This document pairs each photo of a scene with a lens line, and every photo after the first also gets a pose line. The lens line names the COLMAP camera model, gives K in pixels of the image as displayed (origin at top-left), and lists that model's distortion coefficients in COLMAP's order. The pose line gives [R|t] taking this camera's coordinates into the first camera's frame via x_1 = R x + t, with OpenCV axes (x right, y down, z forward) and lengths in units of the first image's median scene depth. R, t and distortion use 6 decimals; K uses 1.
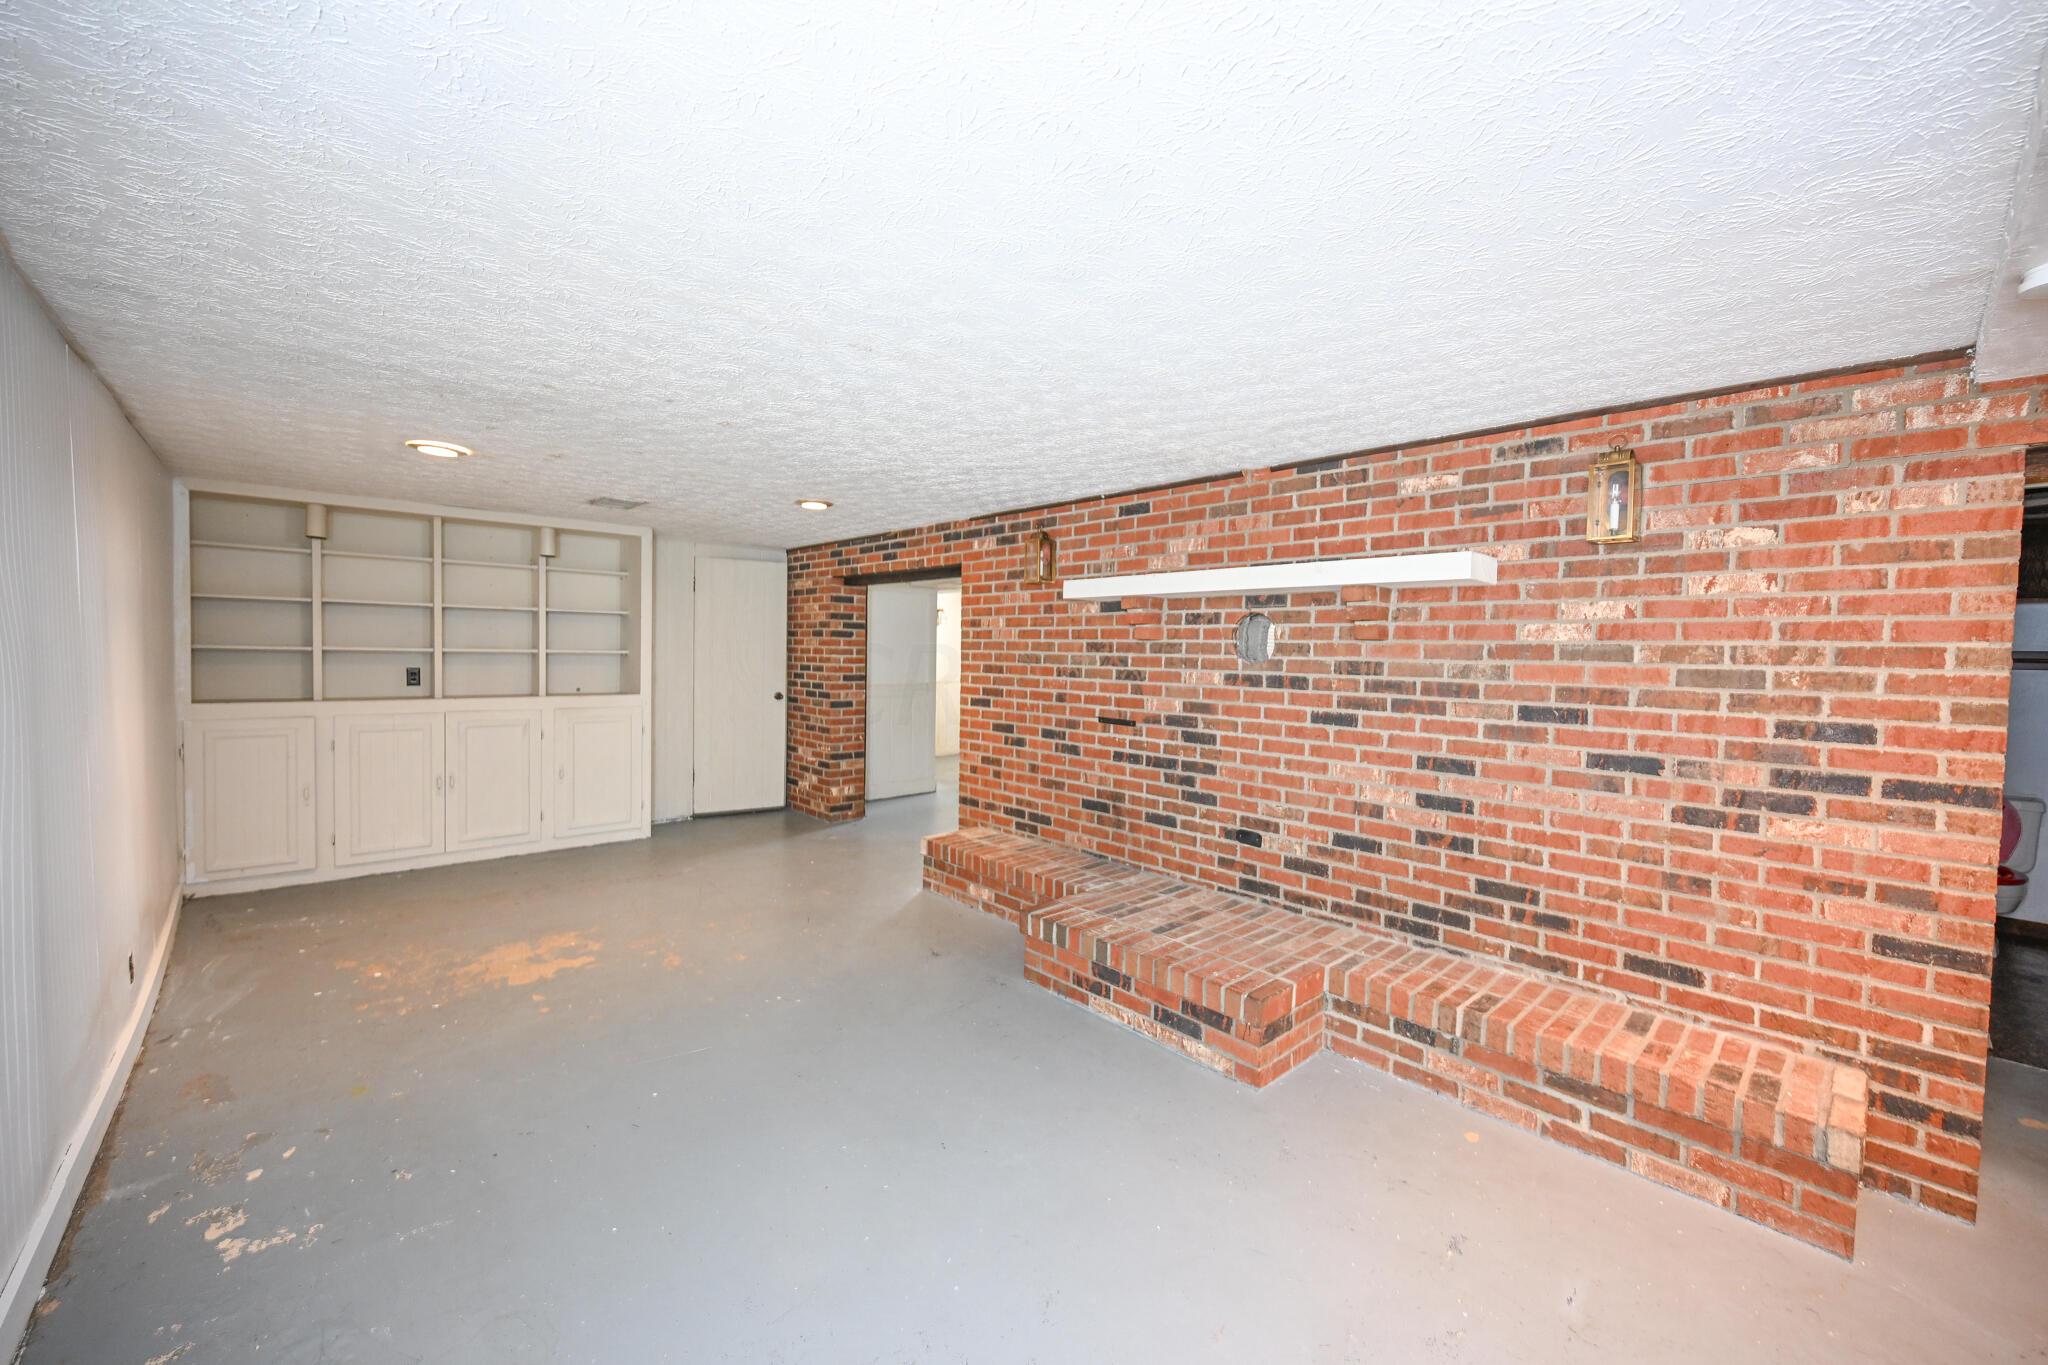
lens RADIAL K [[795.2, 0, 1019.9], [0, 795.2, 678.0], [0, 0, 1]] dist [-0.001678, -0.000309]
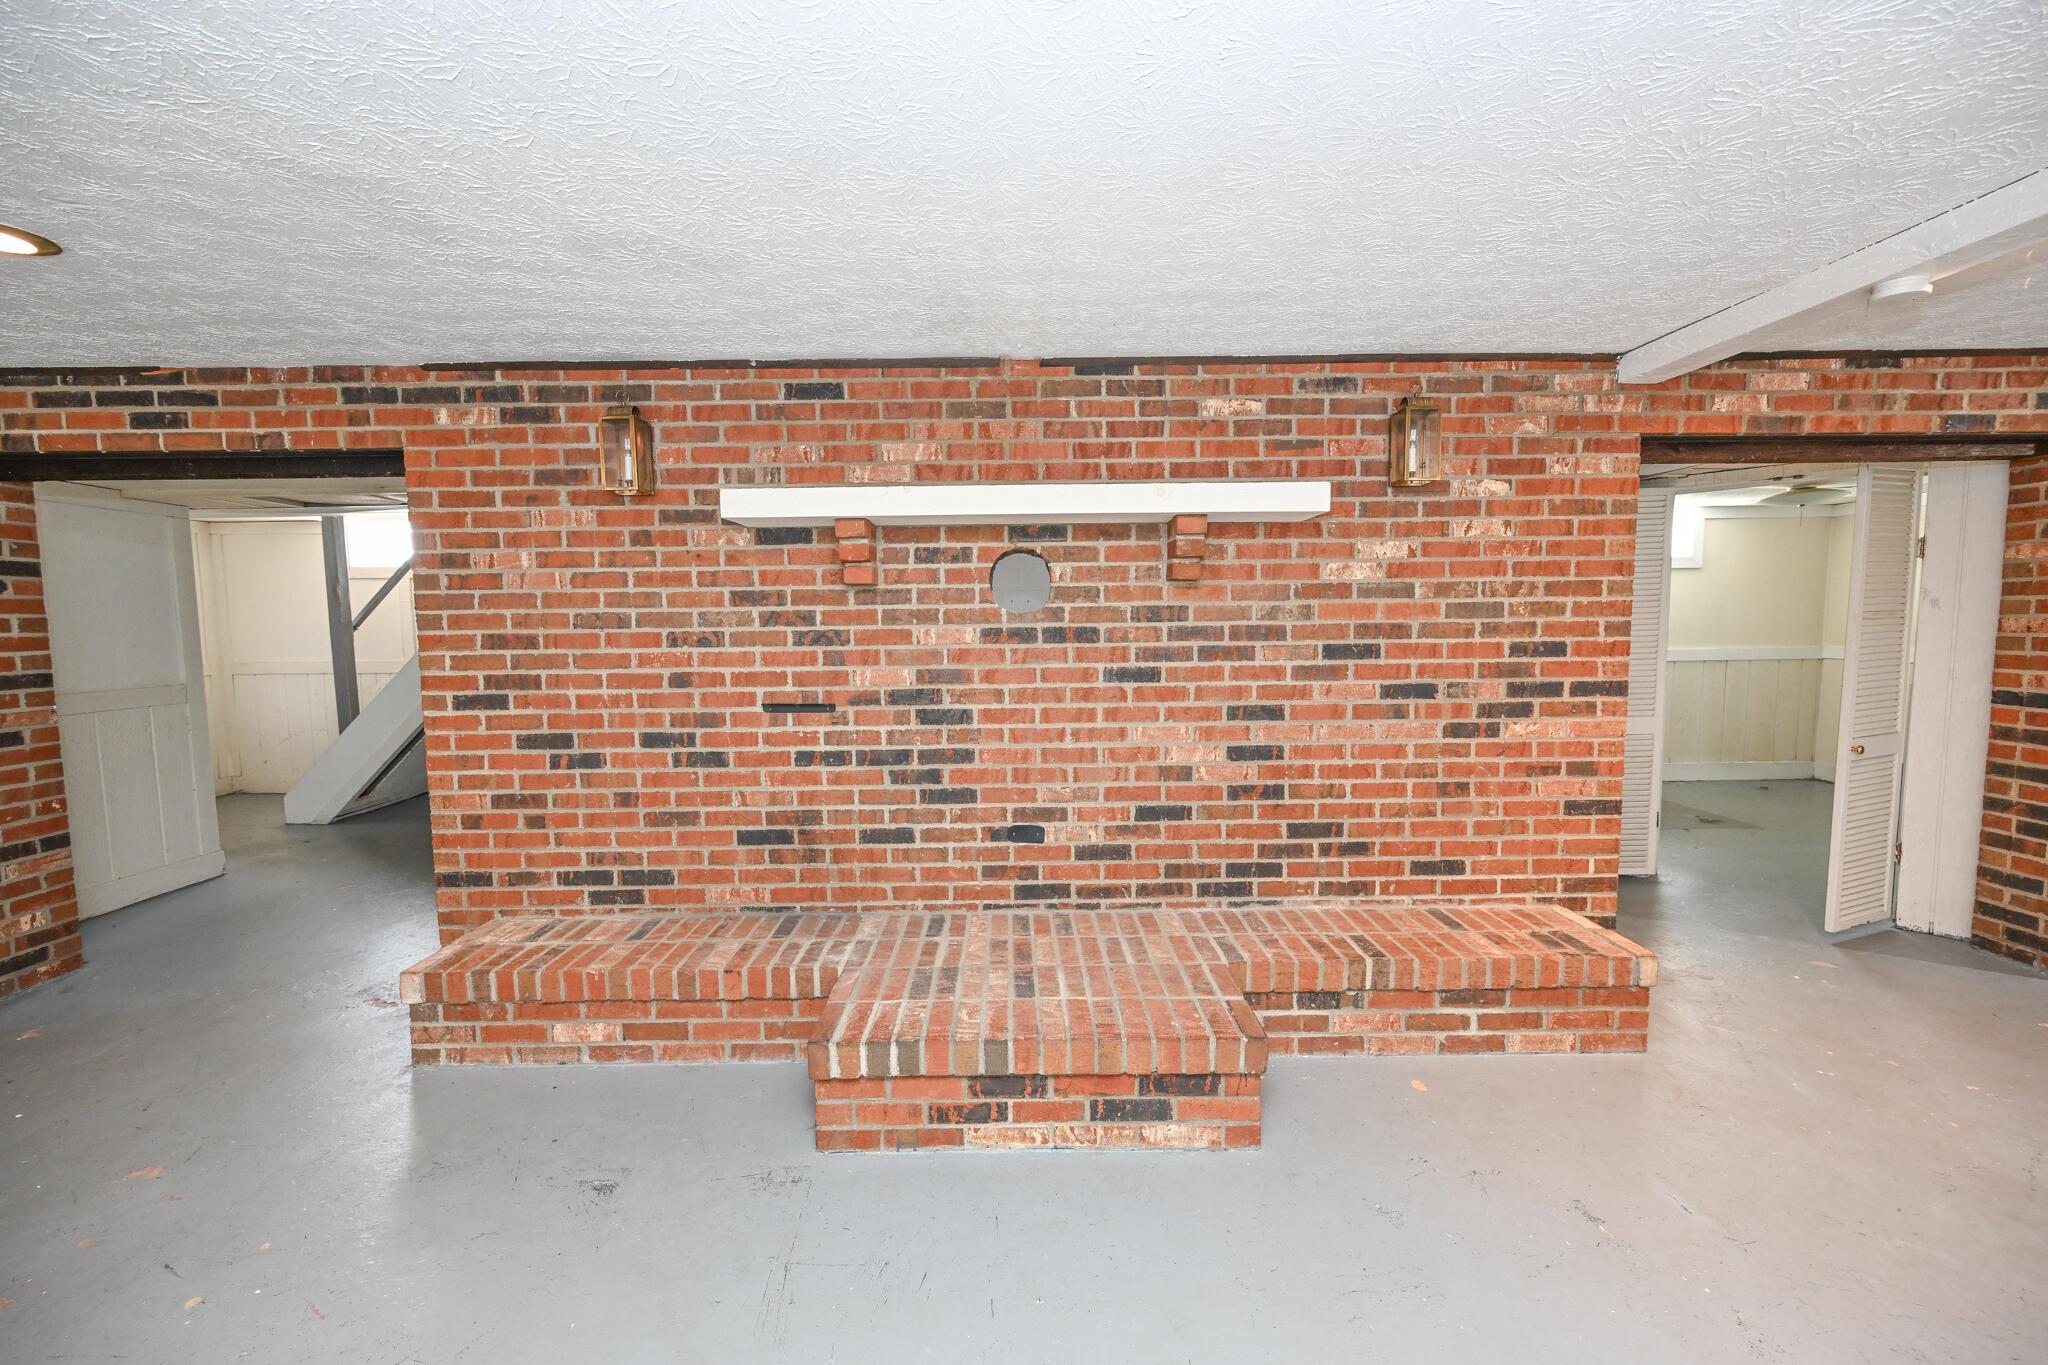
lens RADIAL K [[797.6, 0, 1024.0], [0, 797.6, 682.5], [0, 0, 1]] dist [-0.001237, -0.000081]
pose [[0.670984, -0.083451, 0.736761, -0.339333], [0.049801, 0.996475, 0.067513, -0.003931], [-0.739798, -0.008609, 0.672774, 0.550504]]
